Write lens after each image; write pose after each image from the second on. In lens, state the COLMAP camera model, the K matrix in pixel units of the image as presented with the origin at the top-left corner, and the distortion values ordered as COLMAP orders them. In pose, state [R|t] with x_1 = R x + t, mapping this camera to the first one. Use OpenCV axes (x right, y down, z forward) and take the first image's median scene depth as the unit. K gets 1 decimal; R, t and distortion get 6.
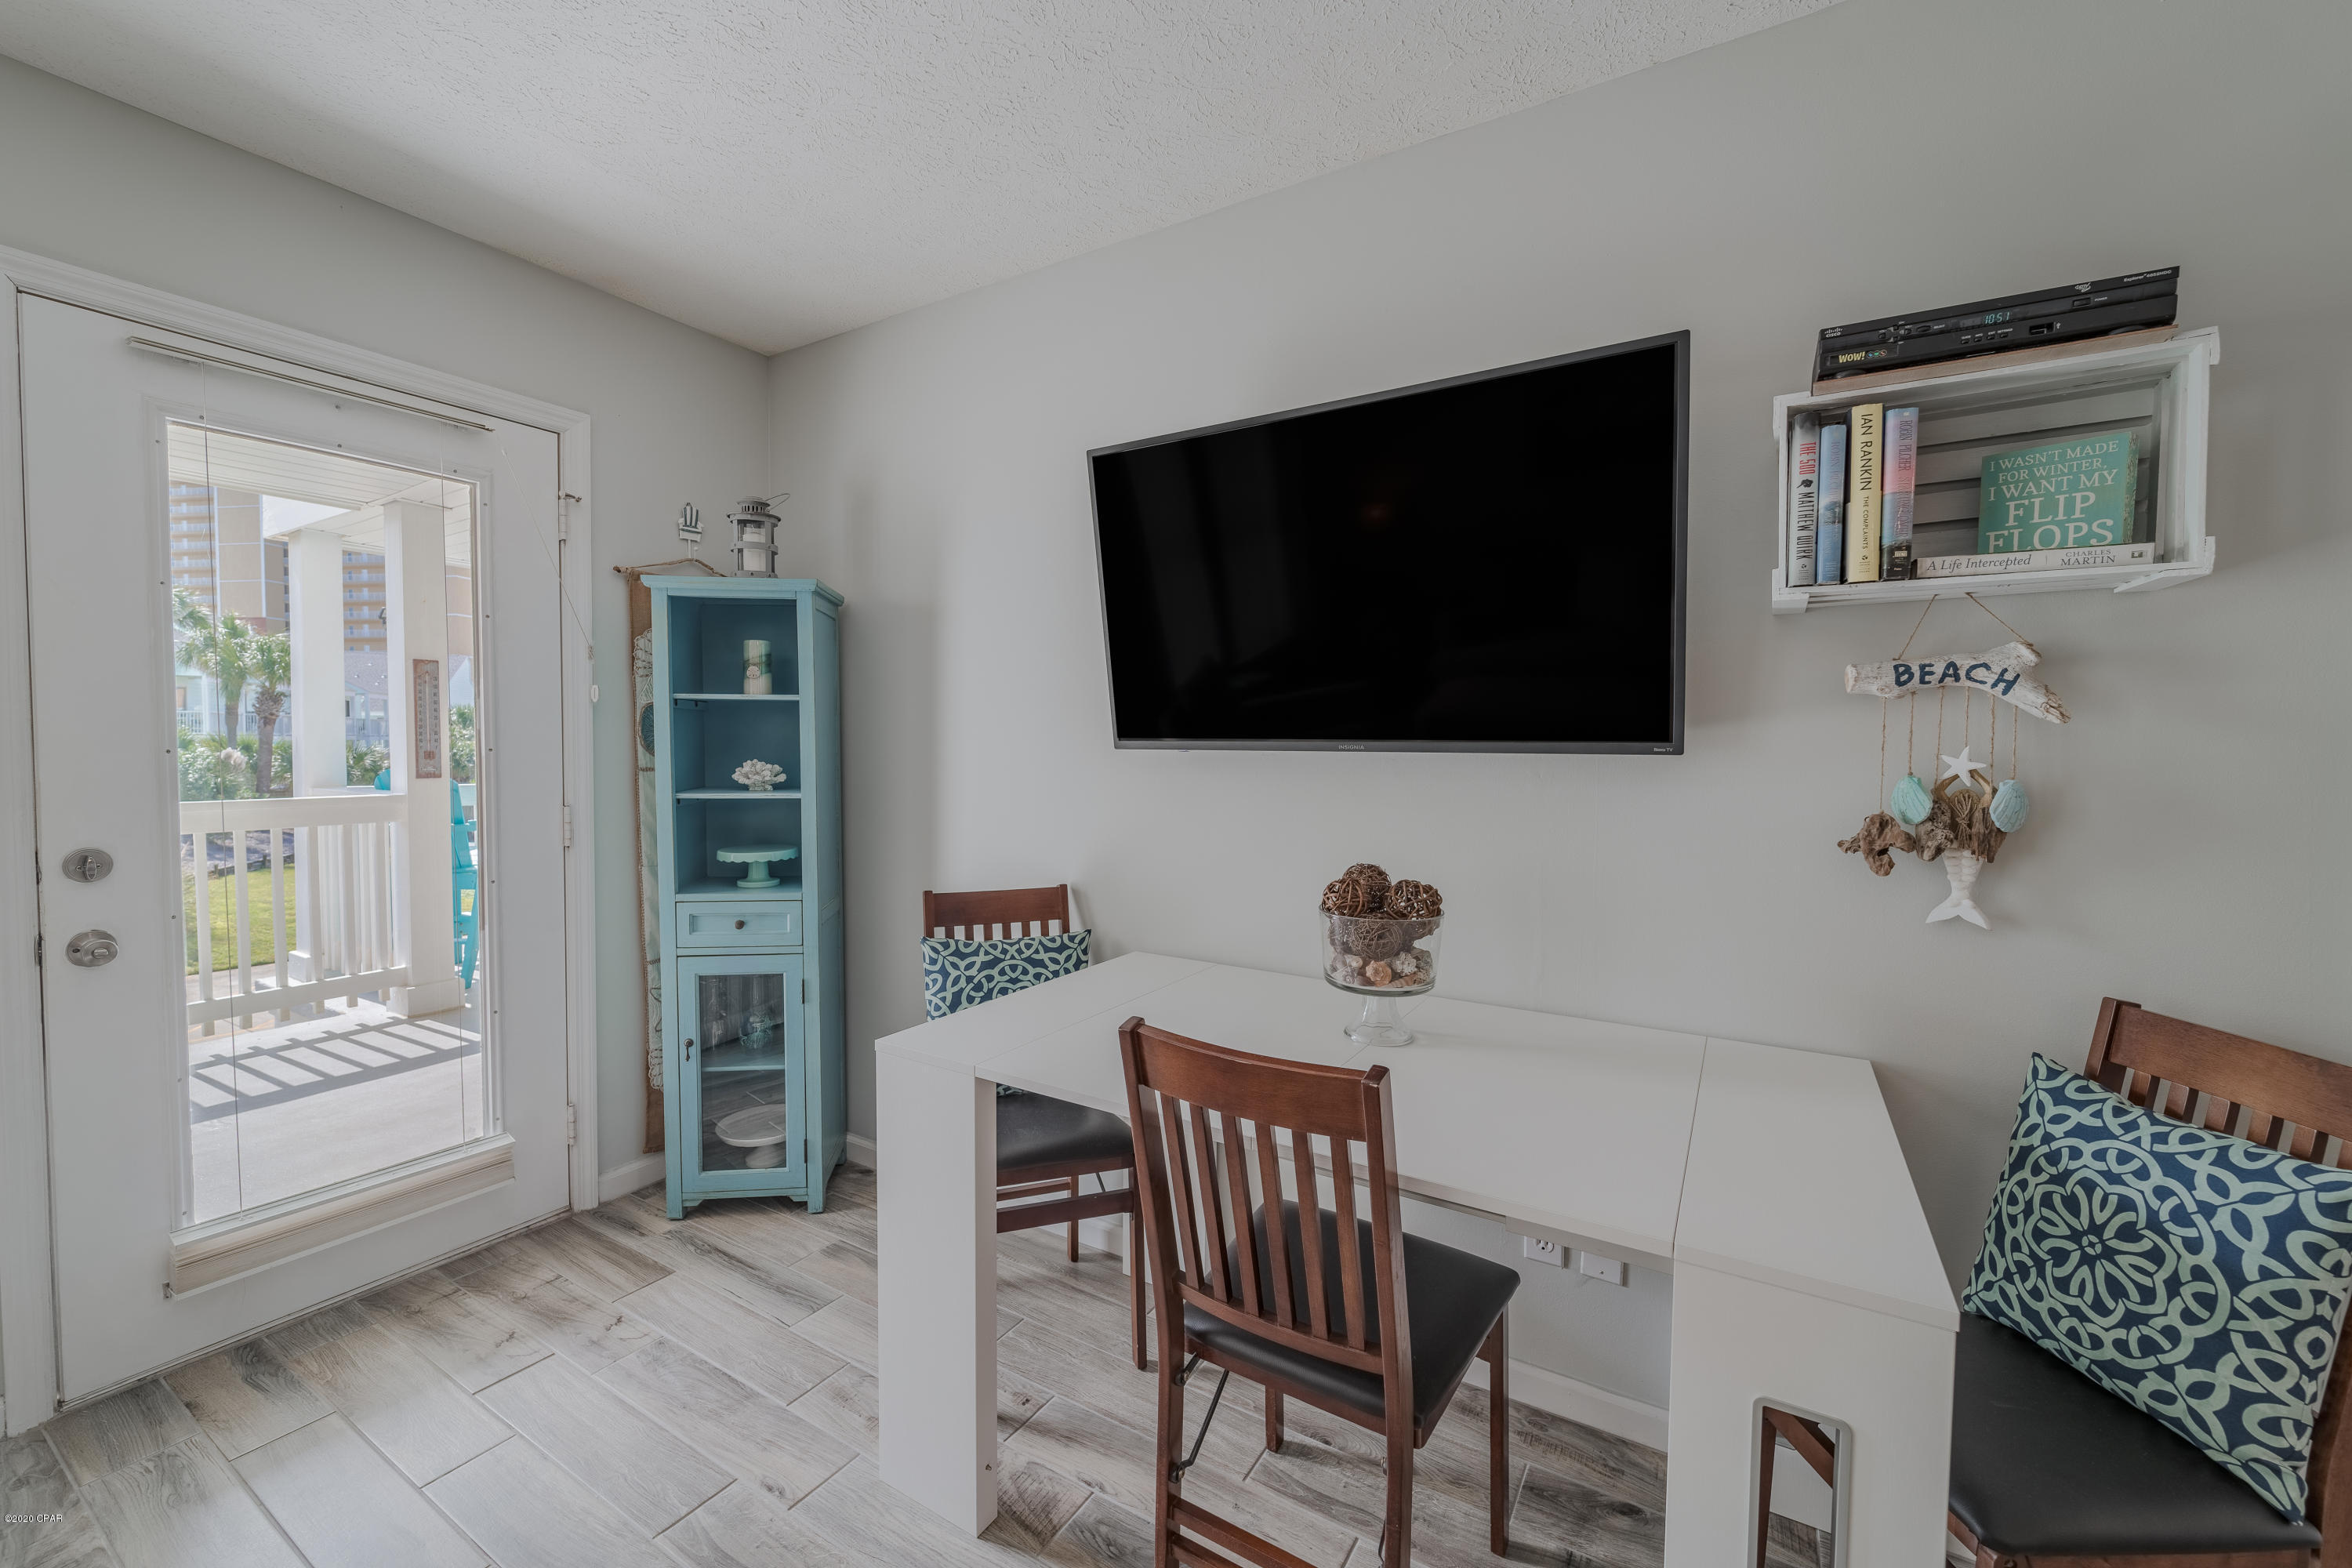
lens RADIAL K [[963.7, 0, 1142.8], [0, 963.7, 783.2], [0, 0, 1]] dist [0.000078, -0.000298]
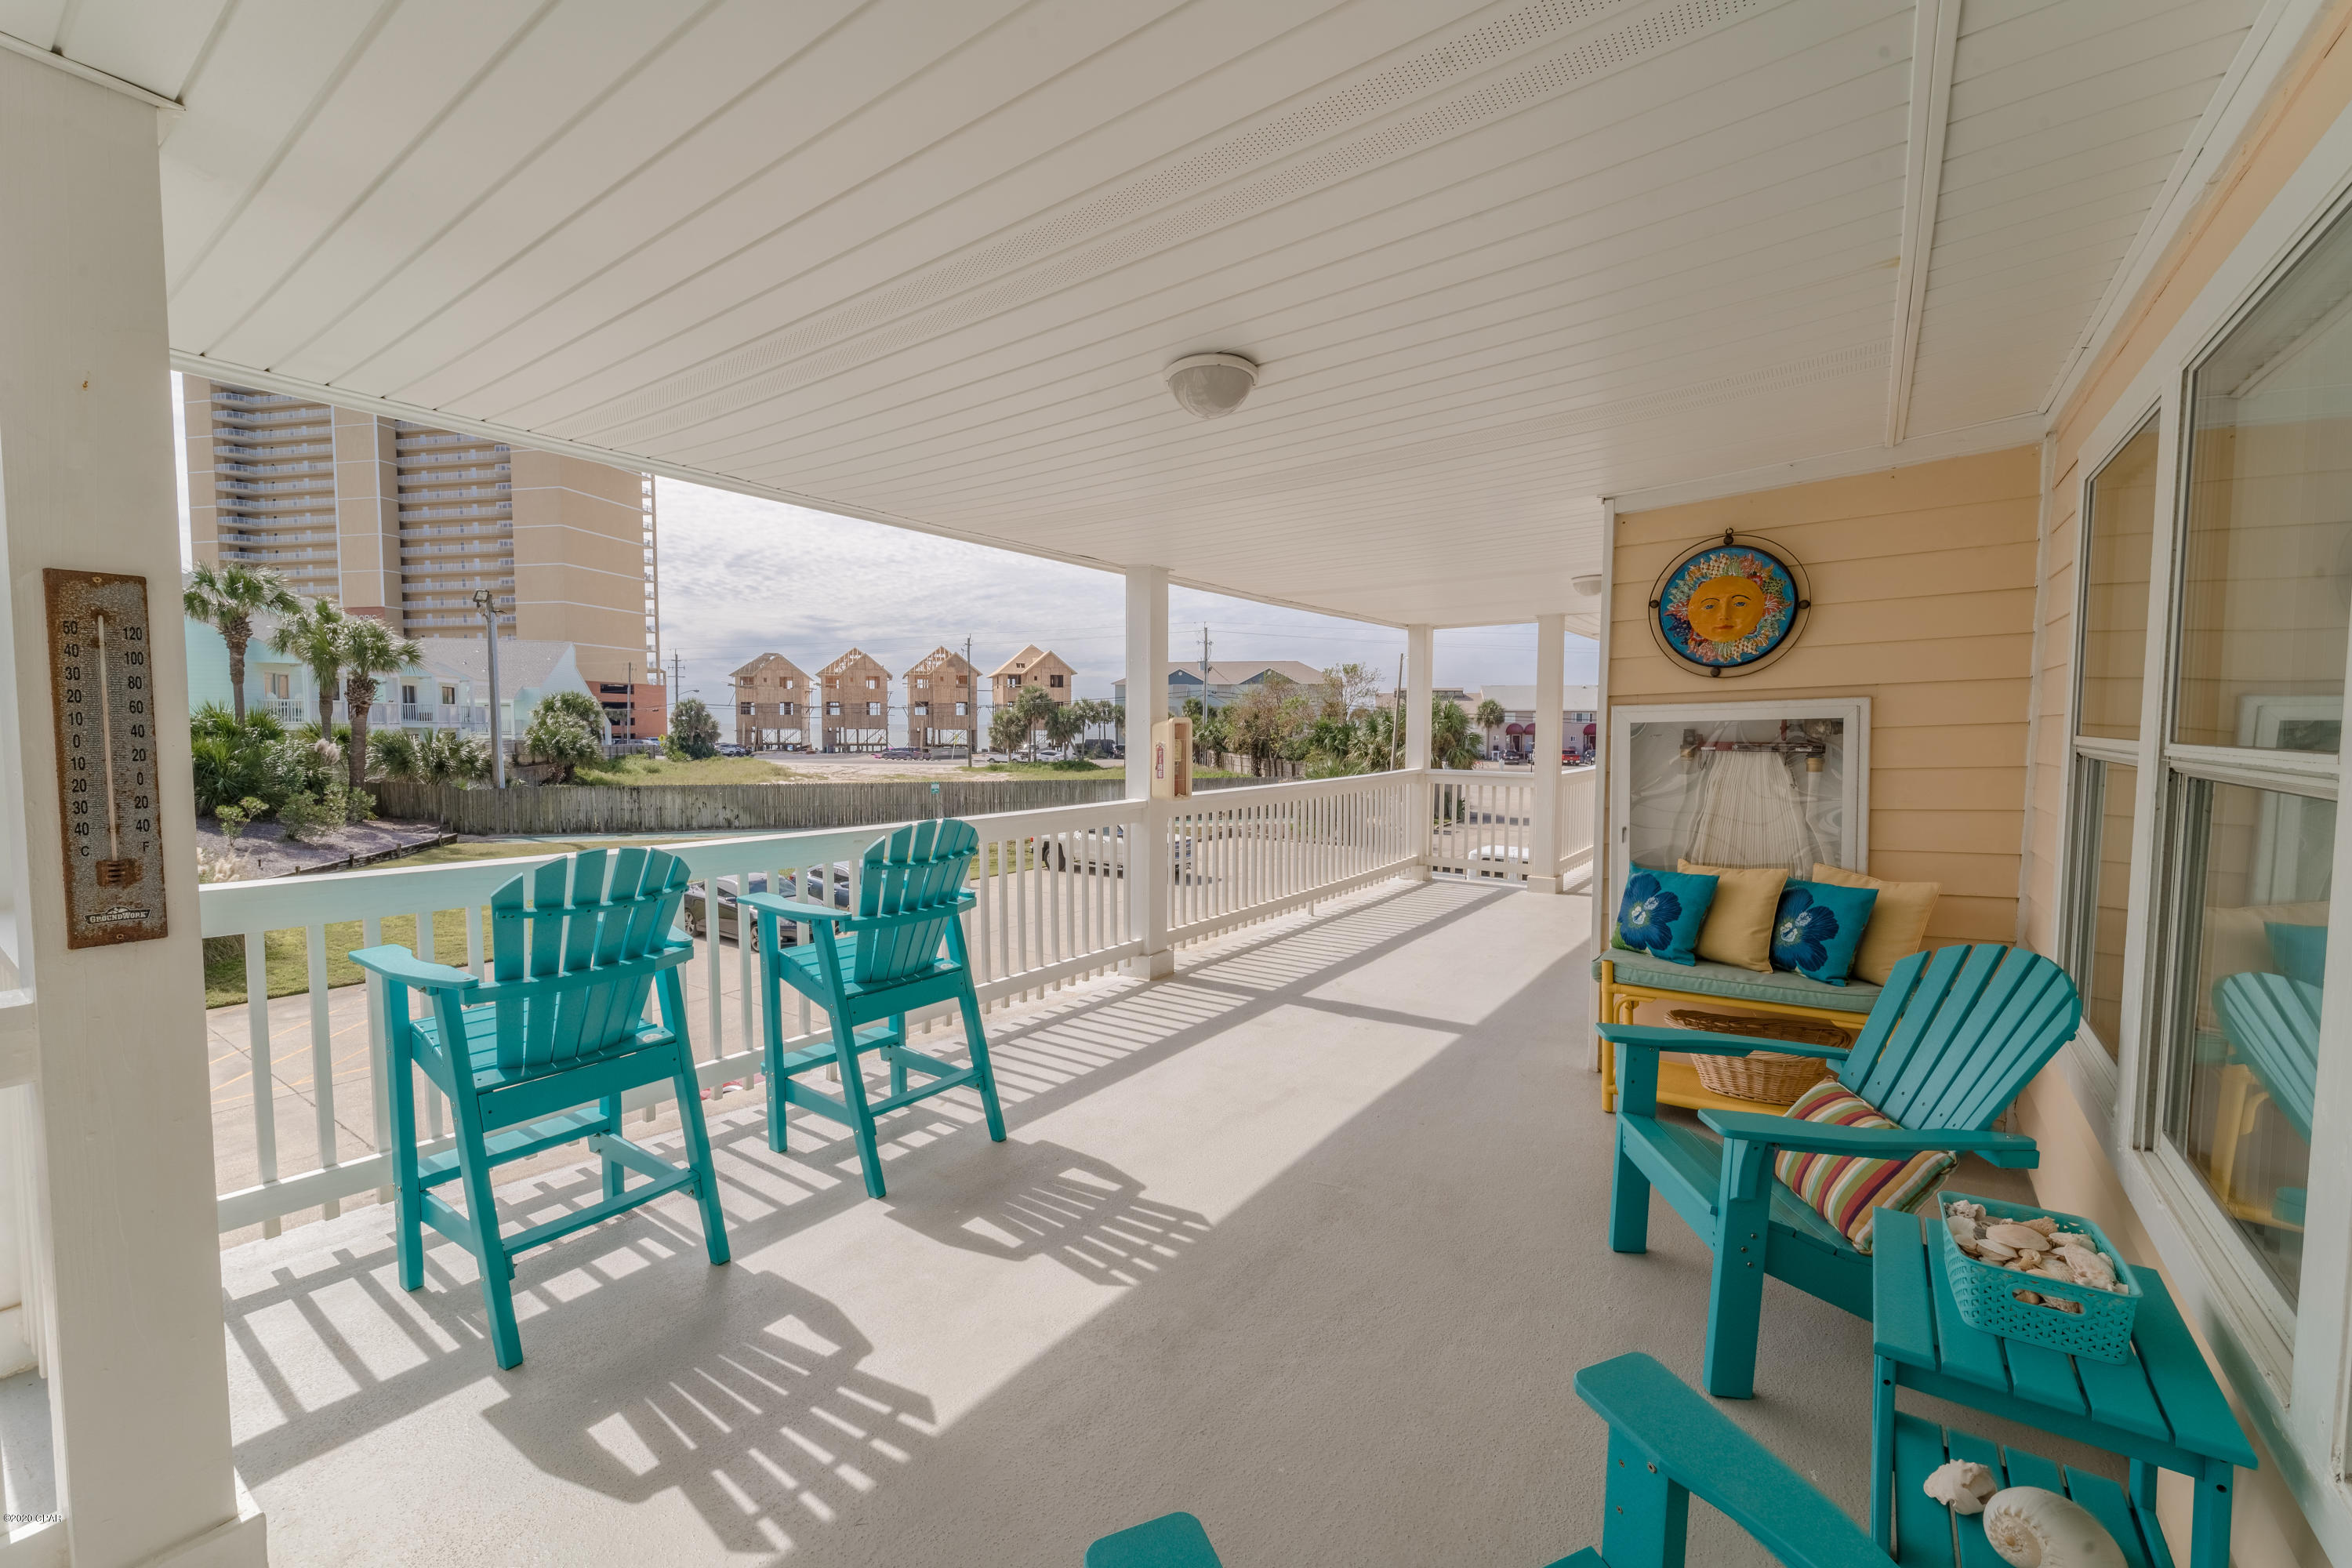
lens RADIAL K [[955.1, 0, 1177.6], [0, 955.1, 778.1], [0, 0, 1]] dist [0.002760, -0.000350]
pose [[0.998455, -0.000880, -0.055562, -0.056009], [0.001670, 0.999898, 0.014166, -0.009725], [0.055544, -0.014236, 0.998355, 0.105999]]
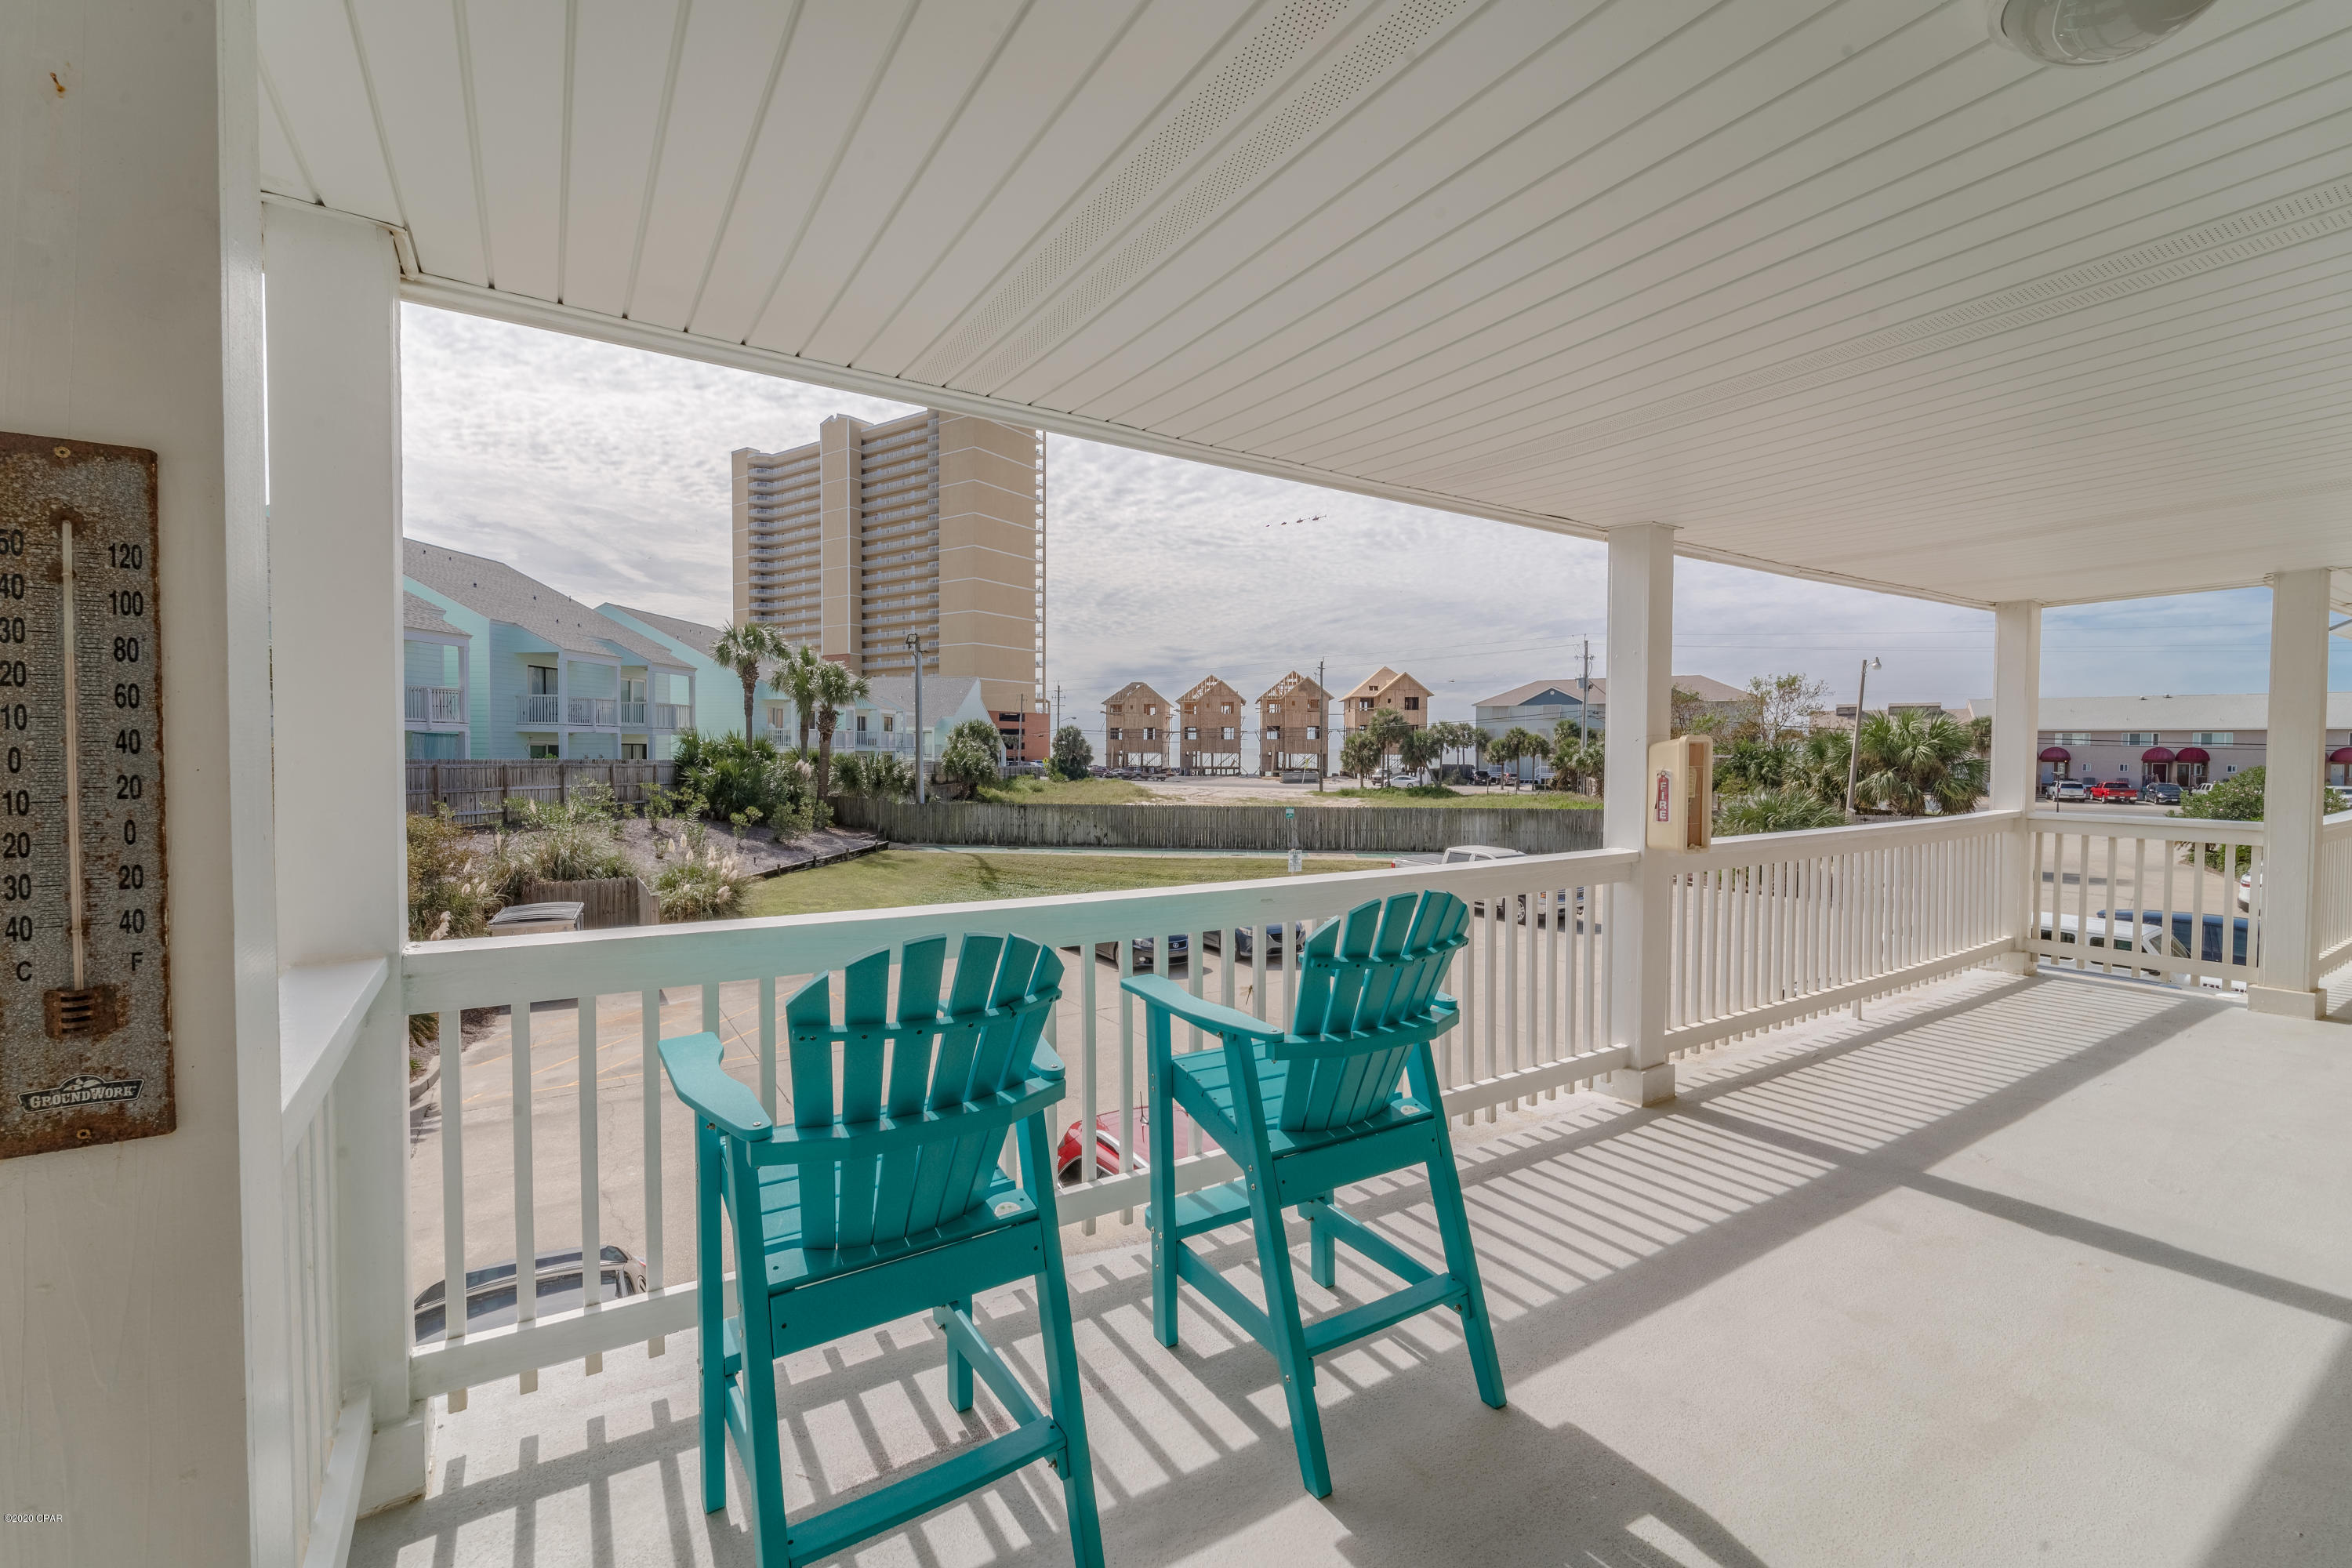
lens RADIAL K [[957.8, 0, 1161.0], [0, 957.8, 779.7], [0, 0, 1]] dist [0.000273, 0.000172]
pose [[0.908922, 0.009952, -0.416847, -0.069417], [-0.014302, 0.999871, -0.007313, -0.010390], [0.416720, 0.012609, 0.908947, 0.129013]]
